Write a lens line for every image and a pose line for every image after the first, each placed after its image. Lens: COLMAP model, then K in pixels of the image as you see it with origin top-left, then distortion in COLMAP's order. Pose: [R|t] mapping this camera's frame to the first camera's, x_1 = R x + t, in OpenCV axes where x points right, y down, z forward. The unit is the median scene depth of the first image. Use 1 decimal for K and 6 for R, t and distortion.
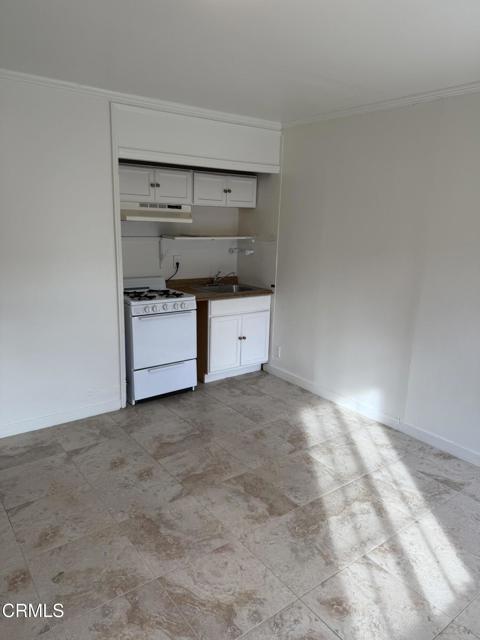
lens RADIAL K [[455.9, 0, 240.0], [0, 455.9, 320.0], [0, 0, 1]] dist [0.002967, -0.001244]
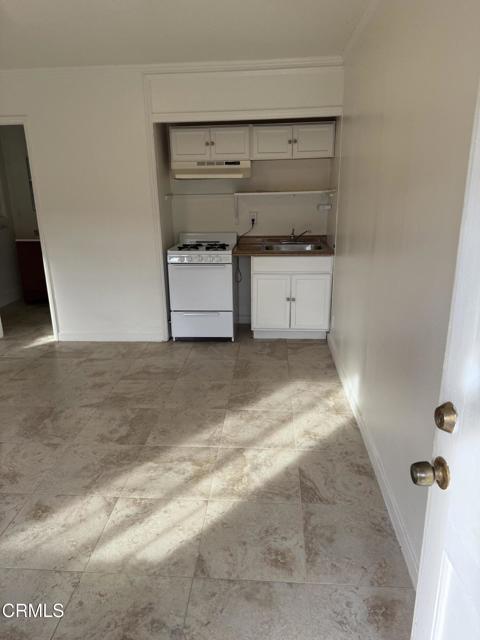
lens RADIAL K [[450.8, 0, 240.0], [0, 450.8, 320.0], [0, 0, 1]] dist [0.005972, -0.003600]
pose [[0.750579, 0.156335, -0.642021, 0.717070], [-0.113739, 0.987674, 0.107533, -0.009752], [0.650919, -0.007689, 0.759109, 0.279522]]
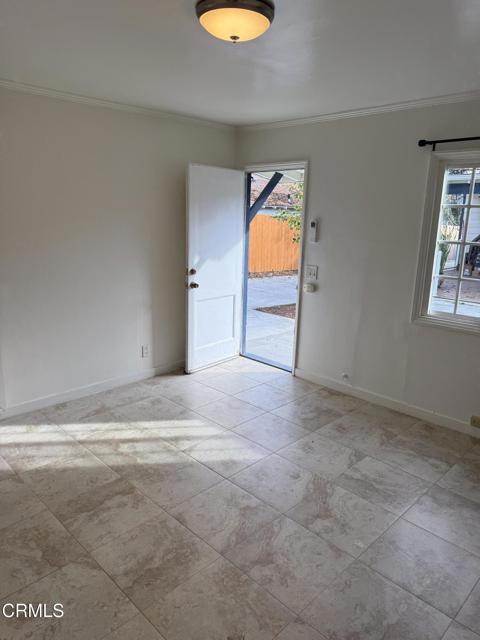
lens RADIAL K [[450.8, 0, 240.0], [0, 450.8, 320.0], [0, 0, 1]] dist [0.005972, -0.003600]
pose [[-0.134029, -0.268213, 0.953991, -0.644258], [0.206570, 0.933968, 0.291605, -0.149453], [-0.969209, 0.236149, -0.069774, 0.559695]]
